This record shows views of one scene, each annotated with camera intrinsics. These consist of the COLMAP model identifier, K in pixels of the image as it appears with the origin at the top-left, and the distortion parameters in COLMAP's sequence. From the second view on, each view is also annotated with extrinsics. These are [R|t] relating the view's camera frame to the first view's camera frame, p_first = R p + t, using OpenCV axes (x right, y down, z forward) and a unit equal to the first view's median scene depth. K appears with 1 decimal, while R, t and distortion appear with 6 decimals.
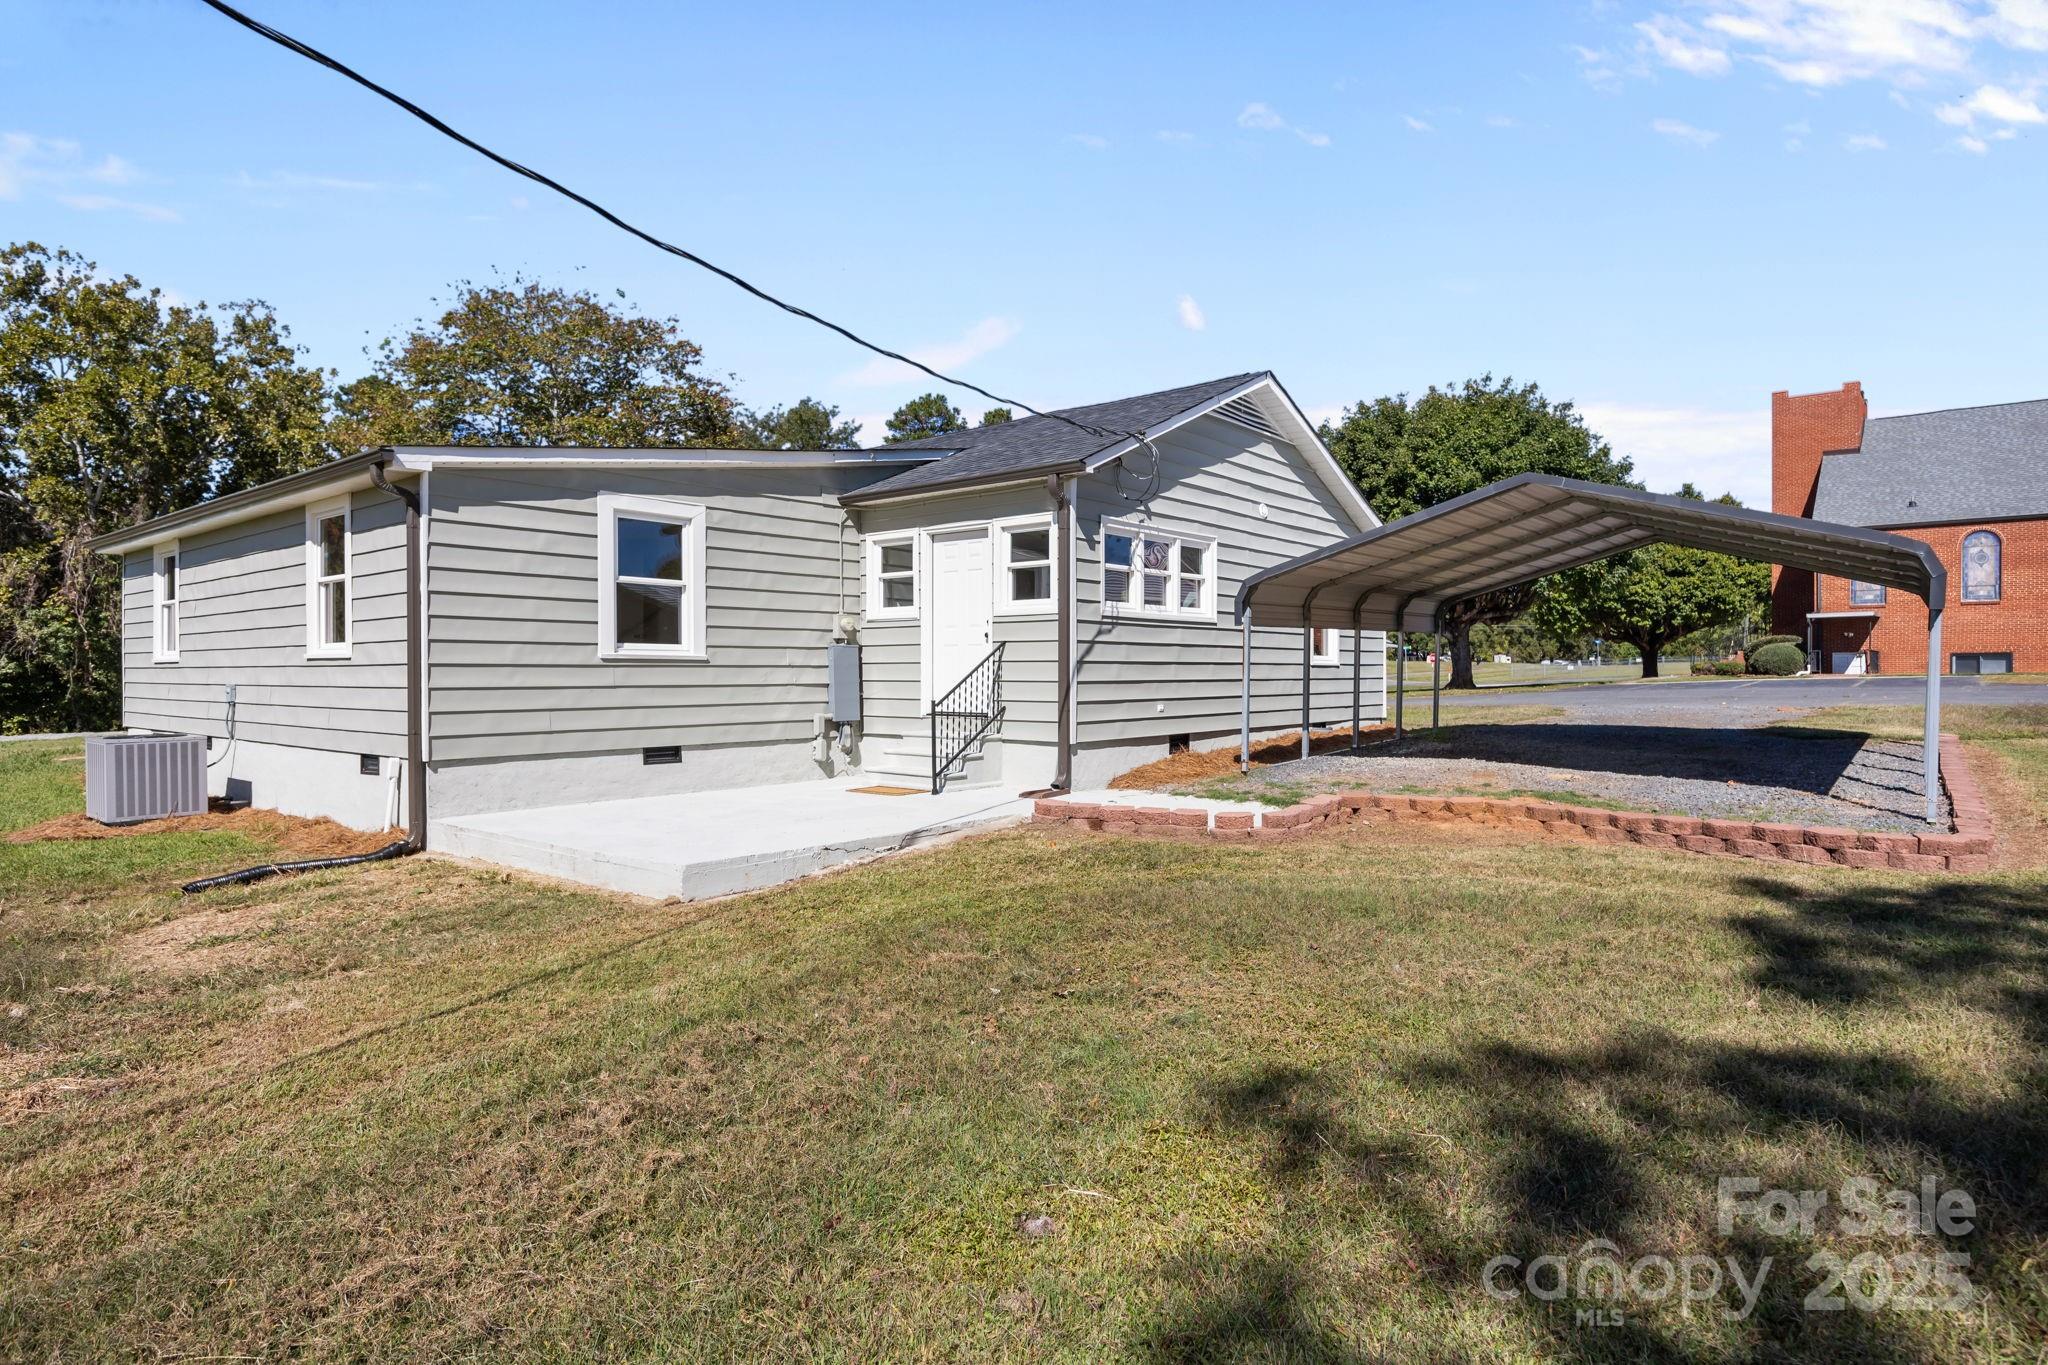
lens RADIAL K [[1087.6, 0, 1005.6], [0, 1087.6, 704.2], [0, 0, 1]] dist [-0.001336, 0.006791]
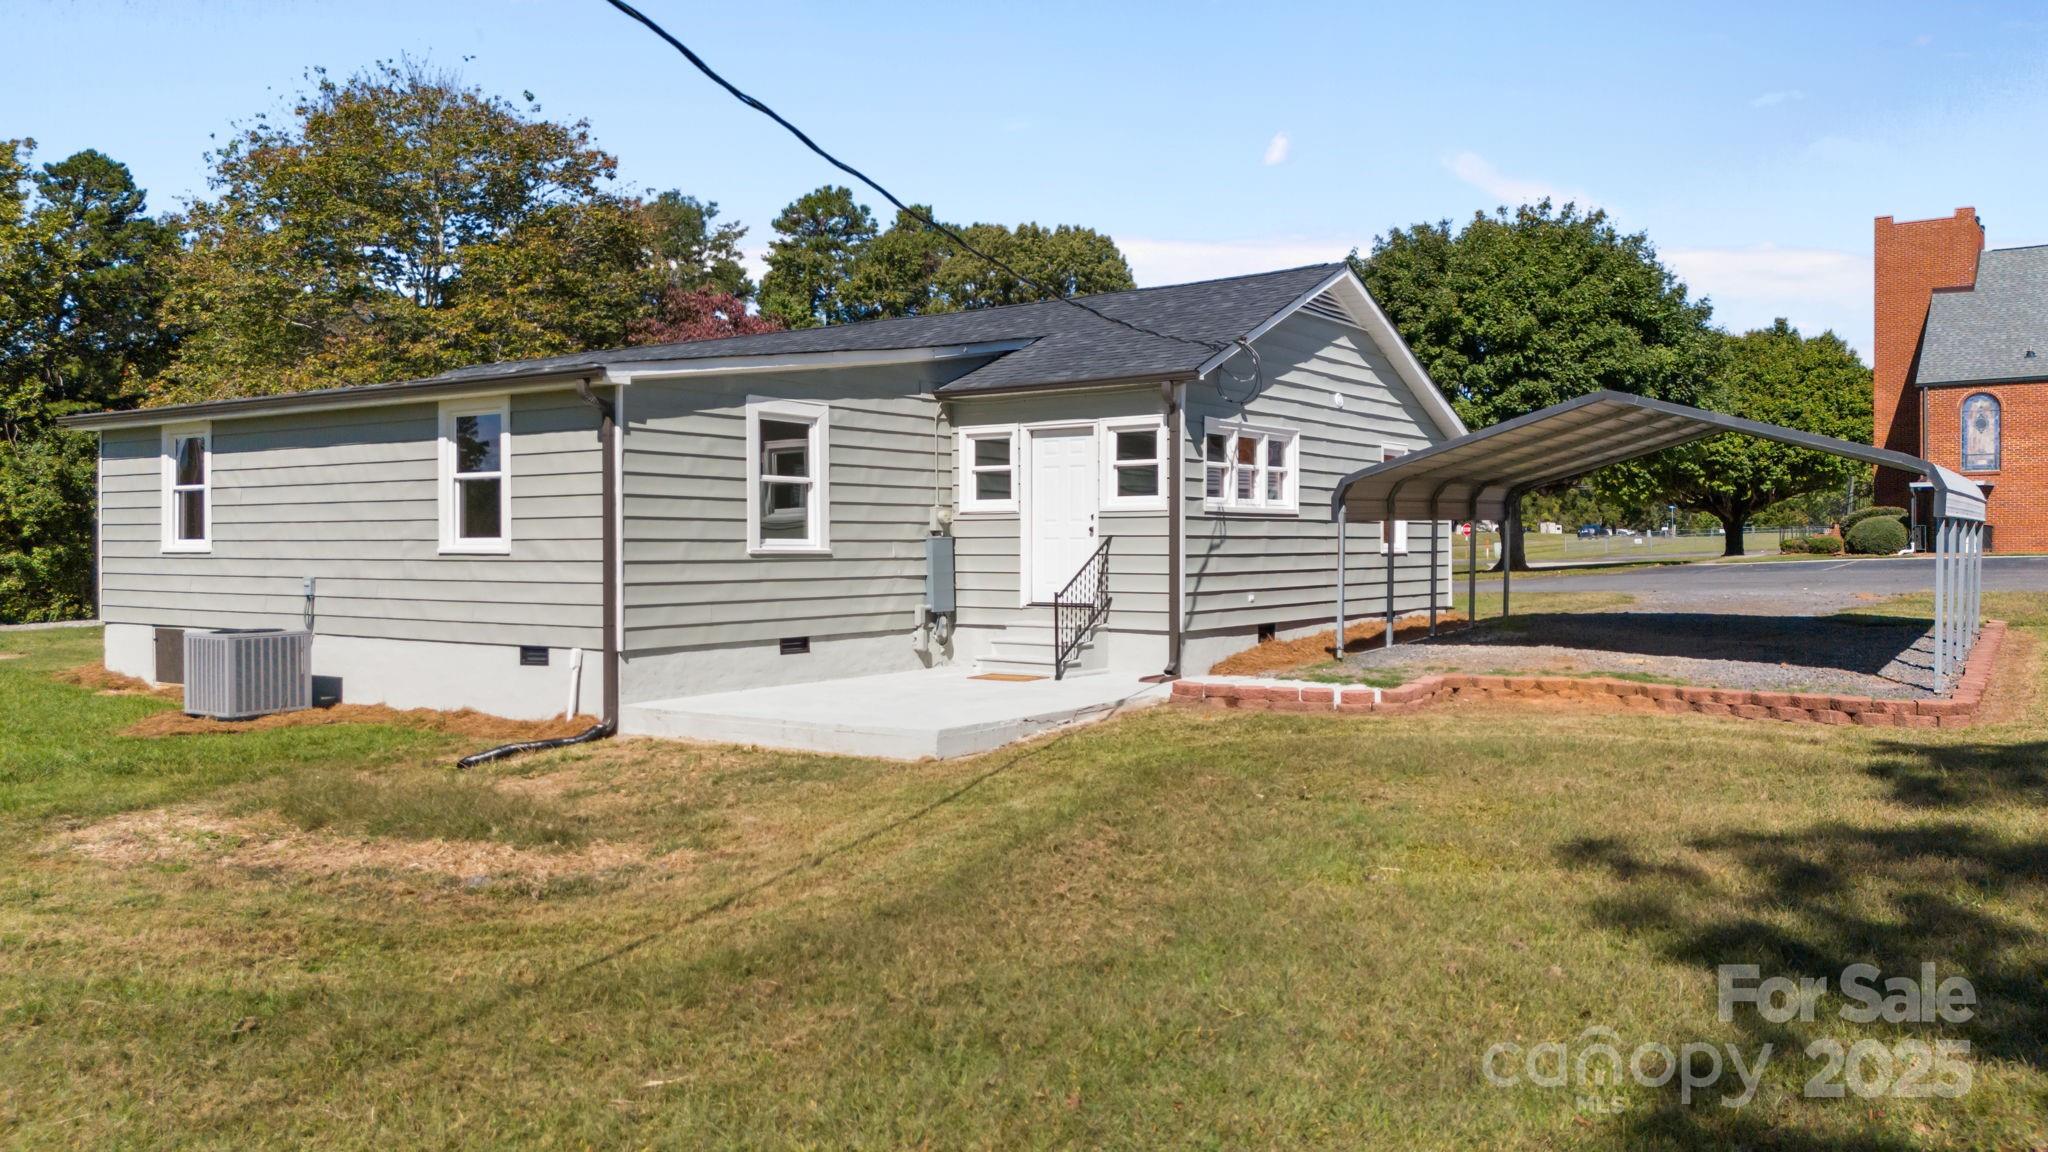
lens RADIAL K [[1598.2, 0, 944.3], [0, 1598.2, 591.2], [0, 0, 1]] dist [0.089218, -0.068539]
pose [[0.997138, -0.003238, 0.075534, -0.255463], [0.002944, 0.999988, 0.004003, -0.009969], [-0.075546, -0.003769, 0.997135, -0.481086]]
